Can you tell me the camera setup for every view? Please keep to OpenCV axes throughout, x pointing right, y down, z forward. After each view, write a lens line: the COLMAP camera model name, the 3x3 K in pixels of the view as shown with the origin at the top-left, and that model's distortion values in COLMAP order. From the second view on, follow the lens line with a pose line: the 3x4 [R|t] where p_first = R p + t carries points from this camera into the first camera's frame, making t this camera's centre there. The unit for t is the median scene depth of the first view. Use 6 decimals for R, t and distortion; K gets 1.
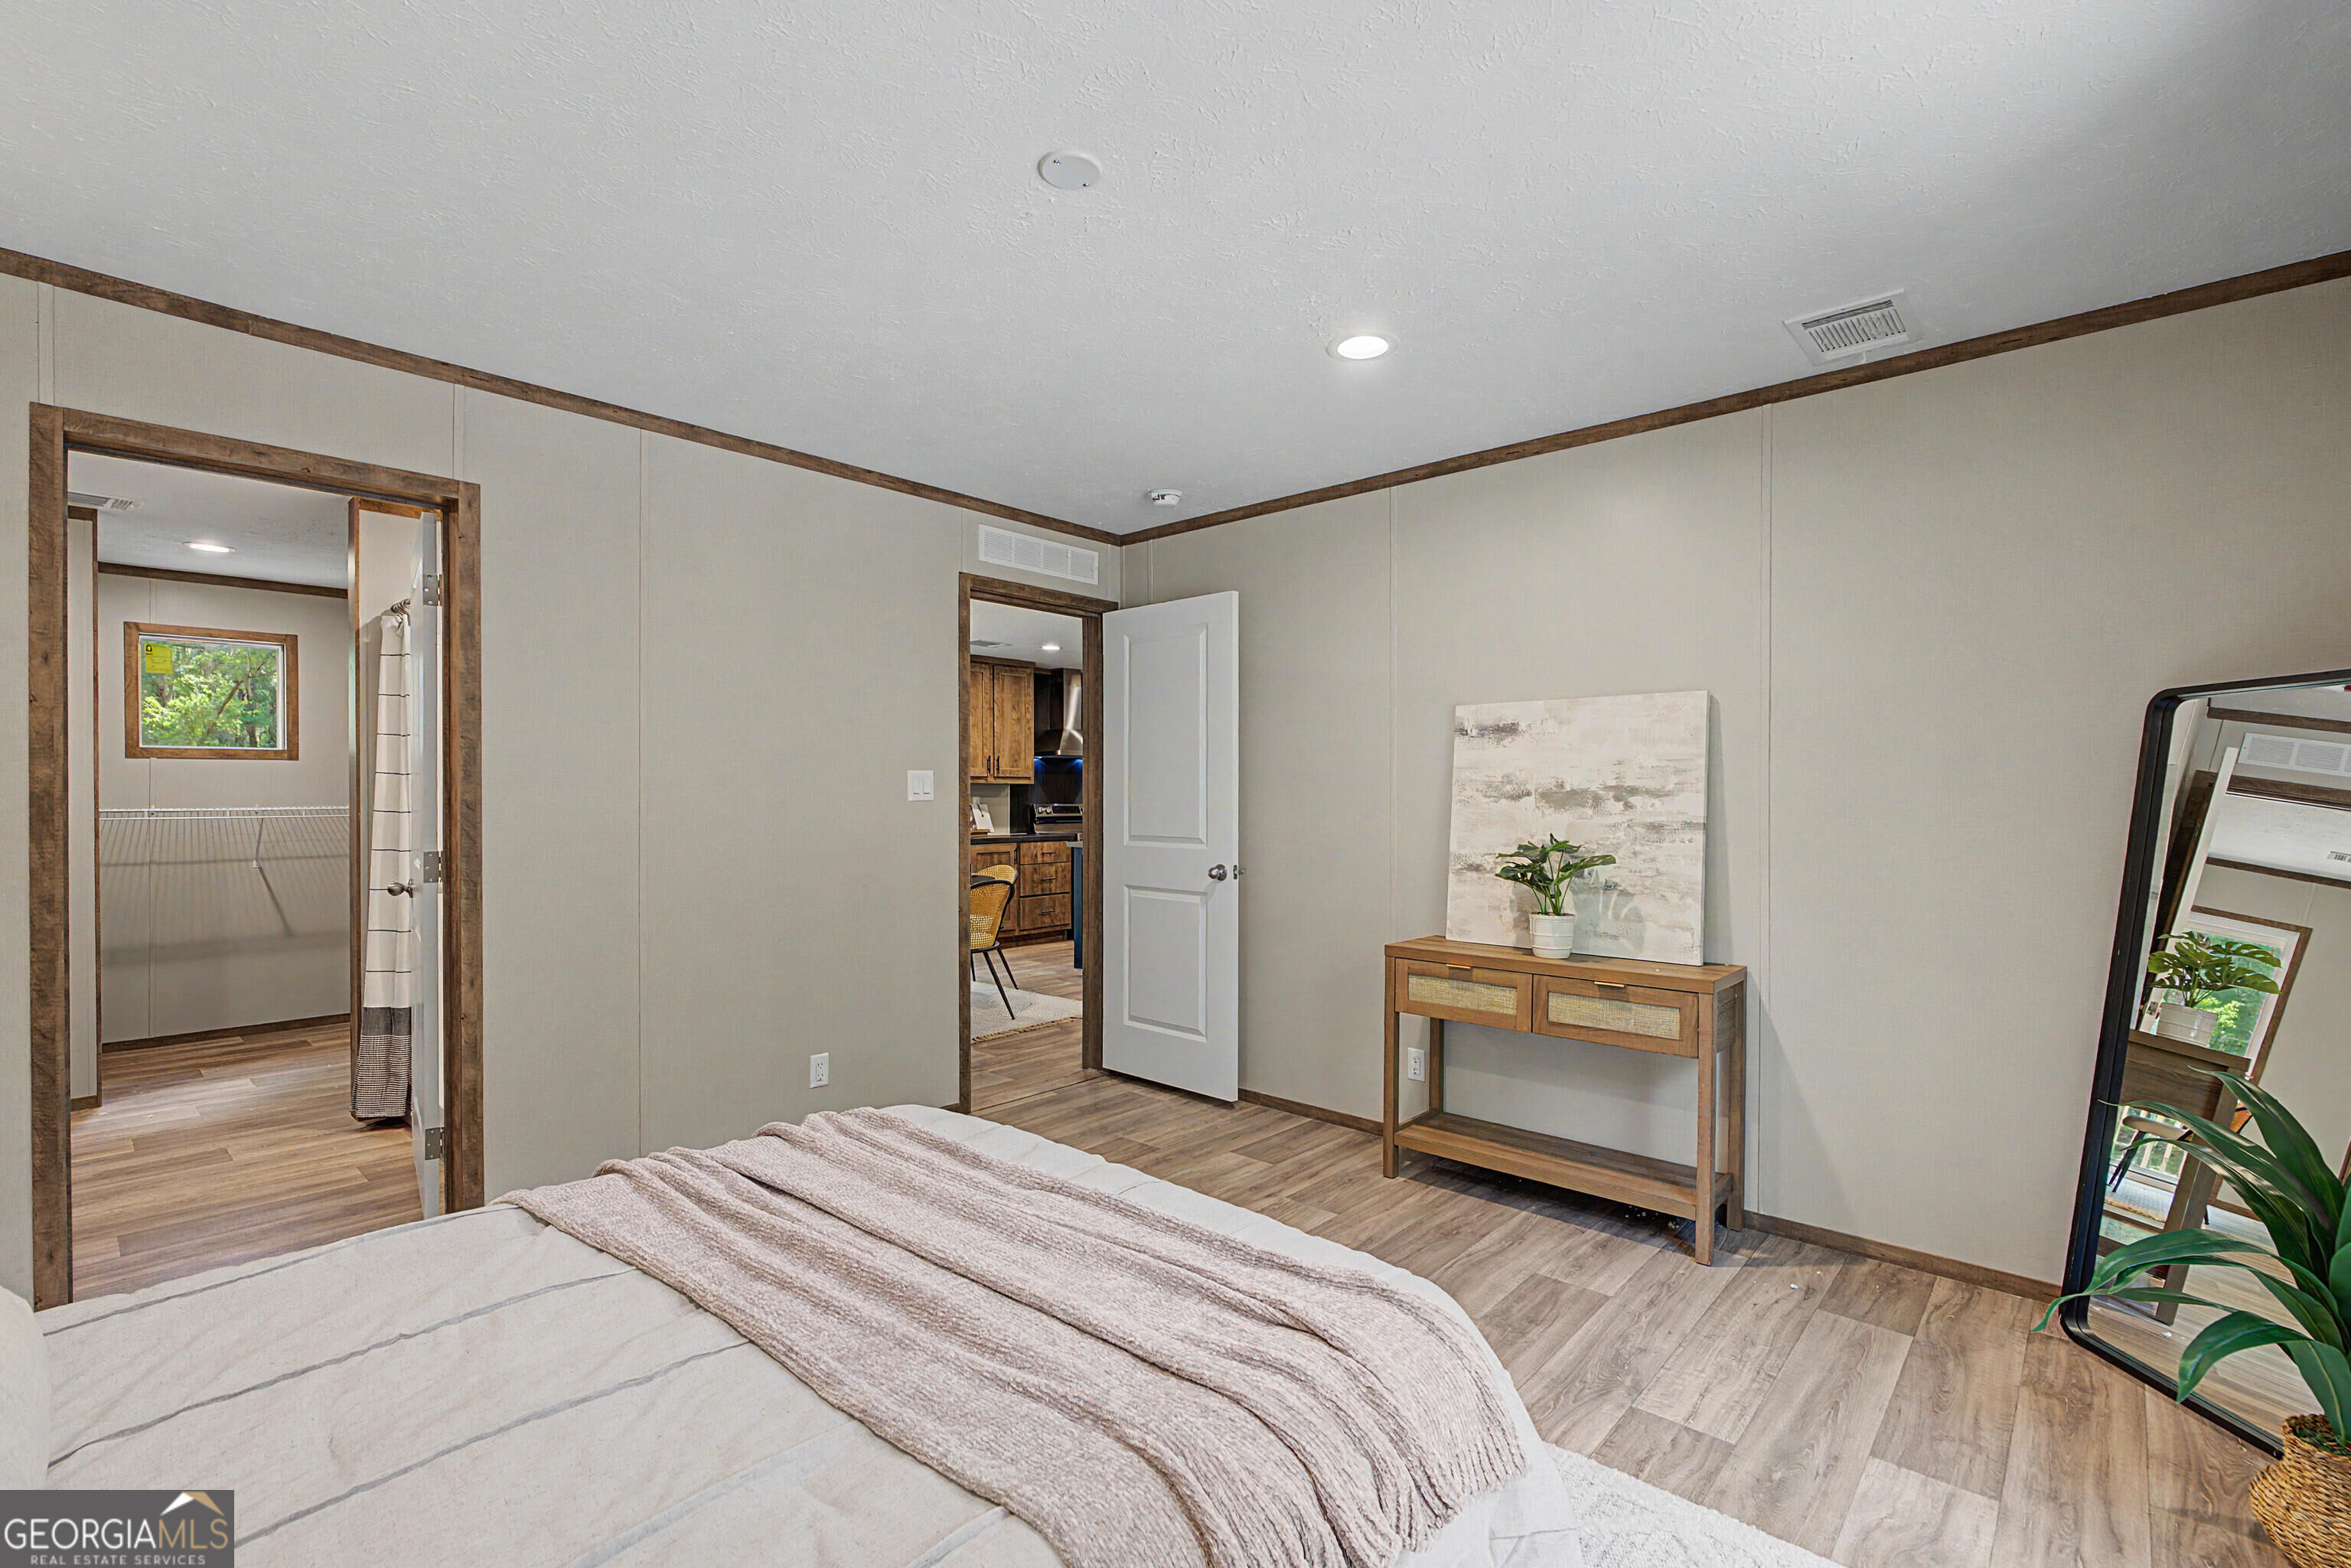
lens RADIAL K [[1055.2, 0, 1166.8], [0, 1055.2, 798.6], [0, 0, 1]] dist [-0.008781, 0.000198]
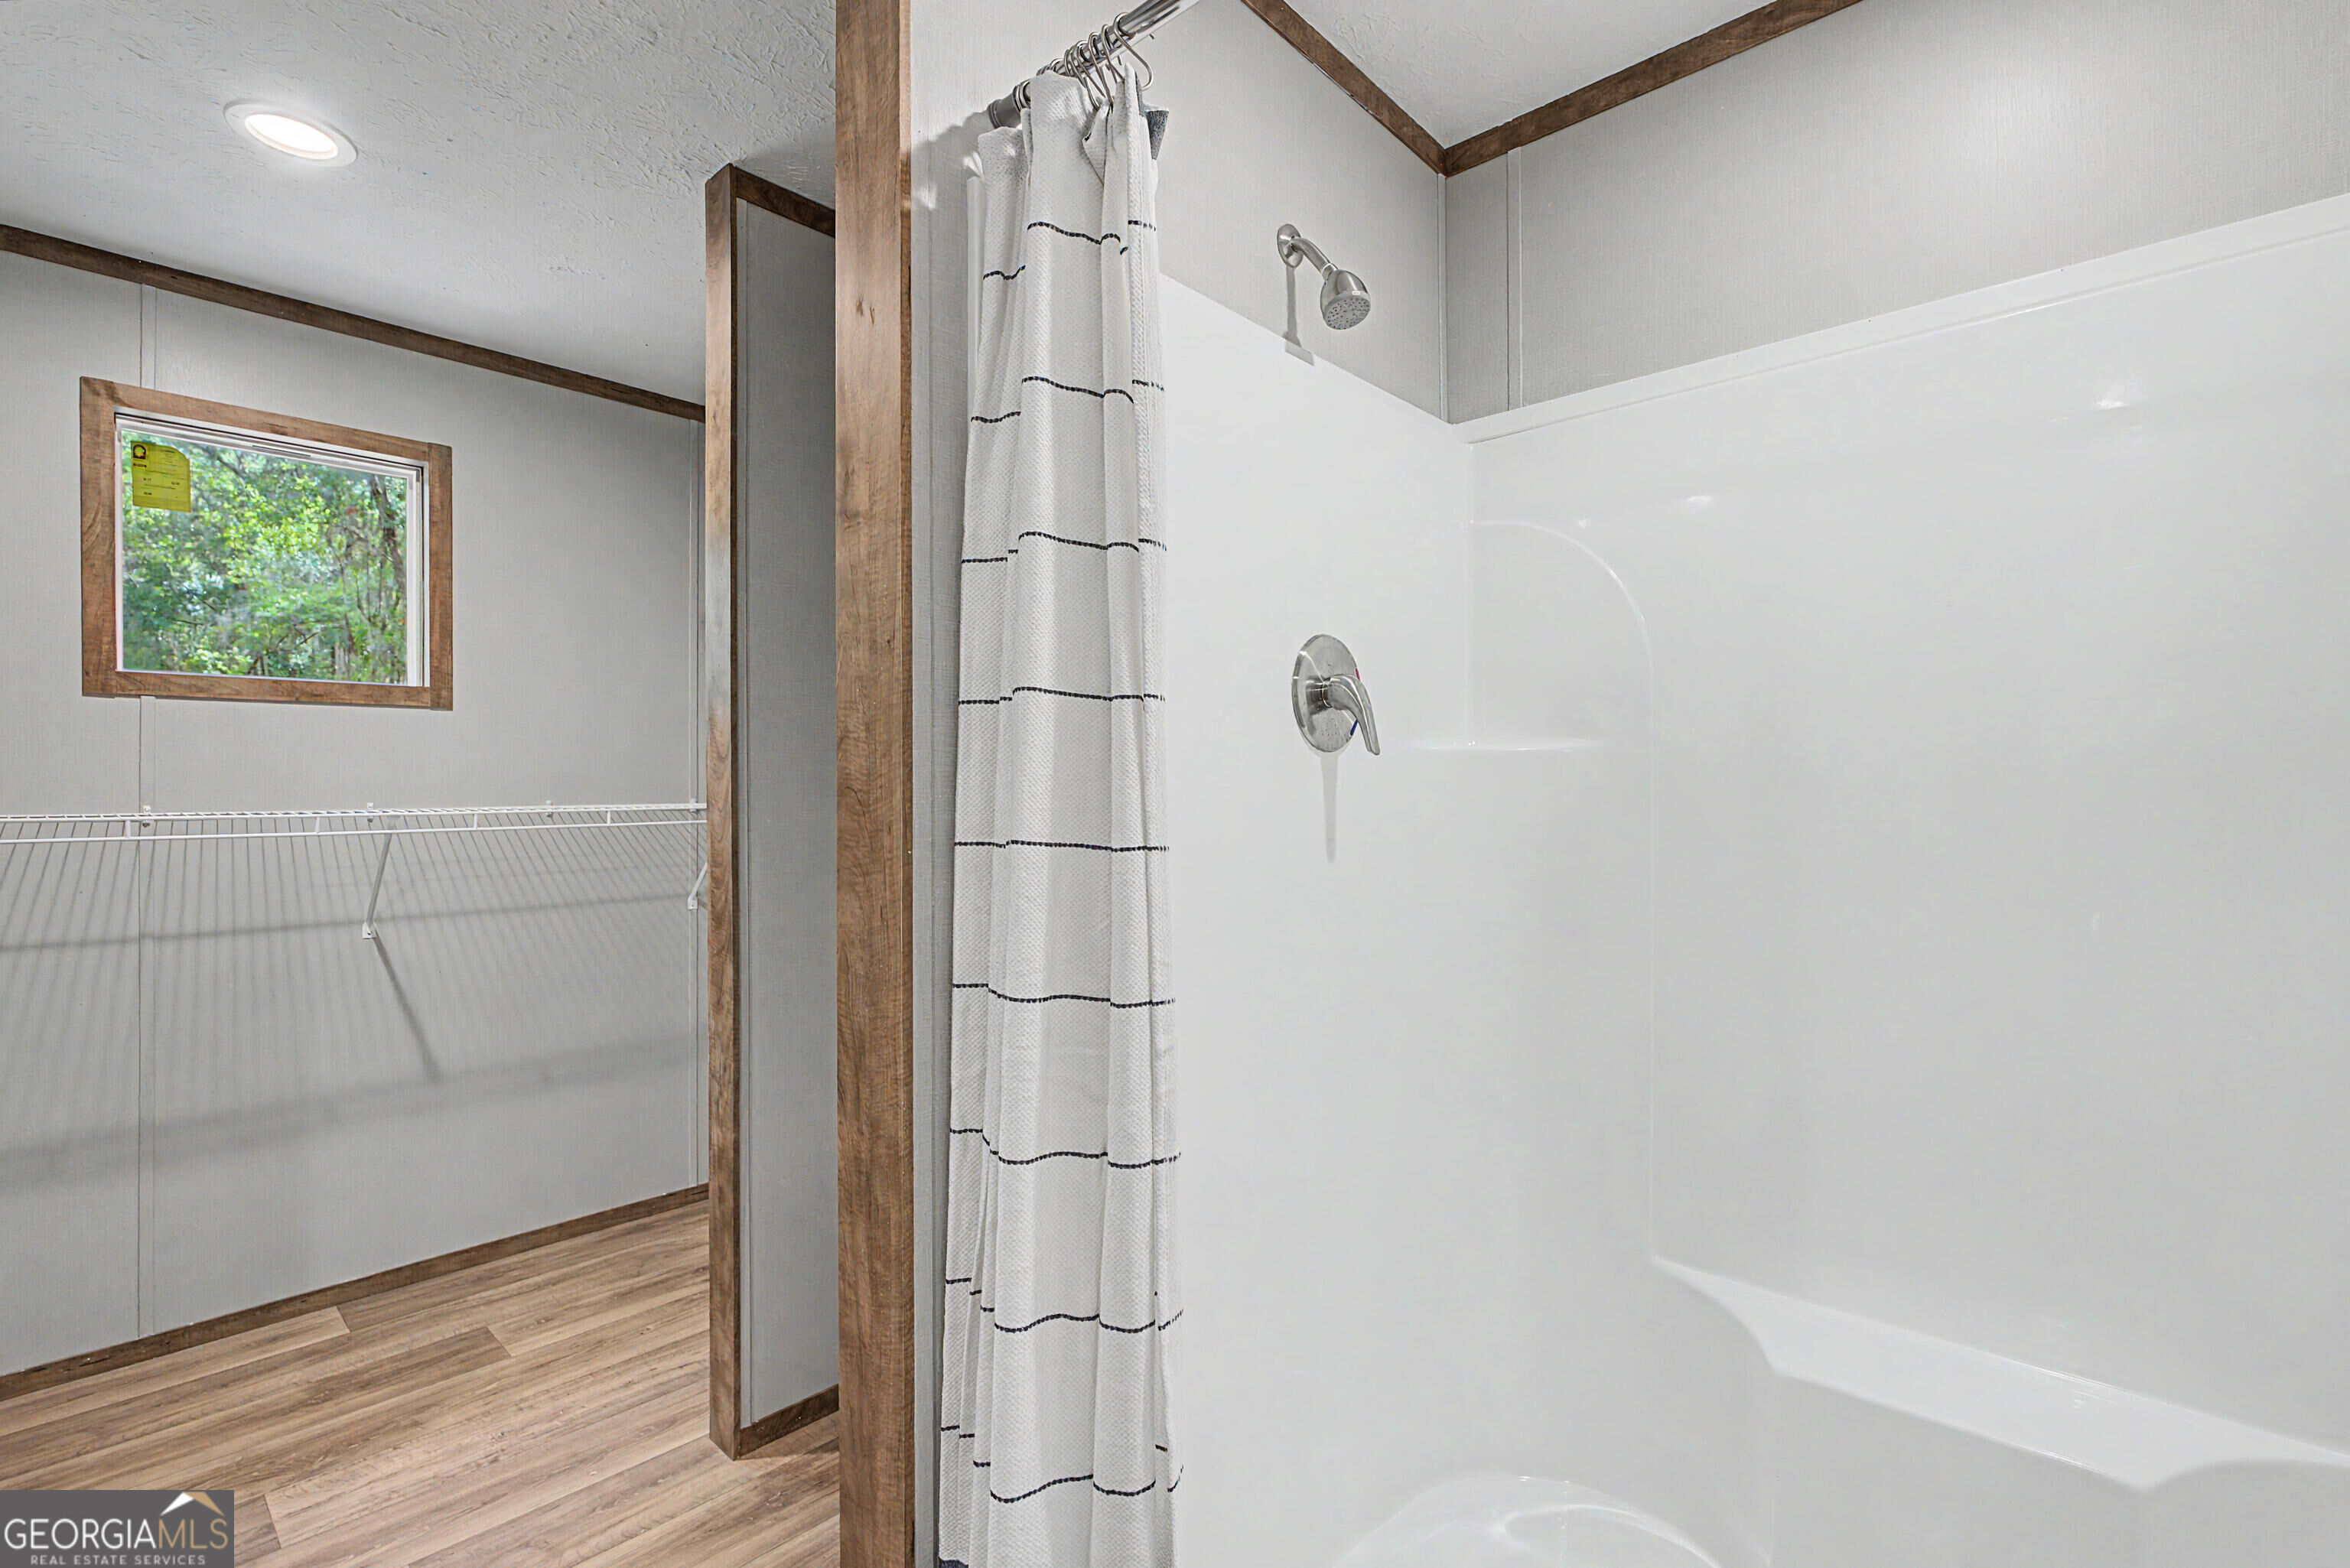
lens RADIAL K [[1055.6, 0, 1175.0], [0, 1055.6, 784.0], [0, 0, 1]] dist [-0.015528, -0.000103]
pose [[0.999998, -0.001655, 0.001392, -0.509924], [0.001657, 0.999997, -0.001550, -0.000898], [-0.001390, 0.001552, 0.999998, 0.534128]]
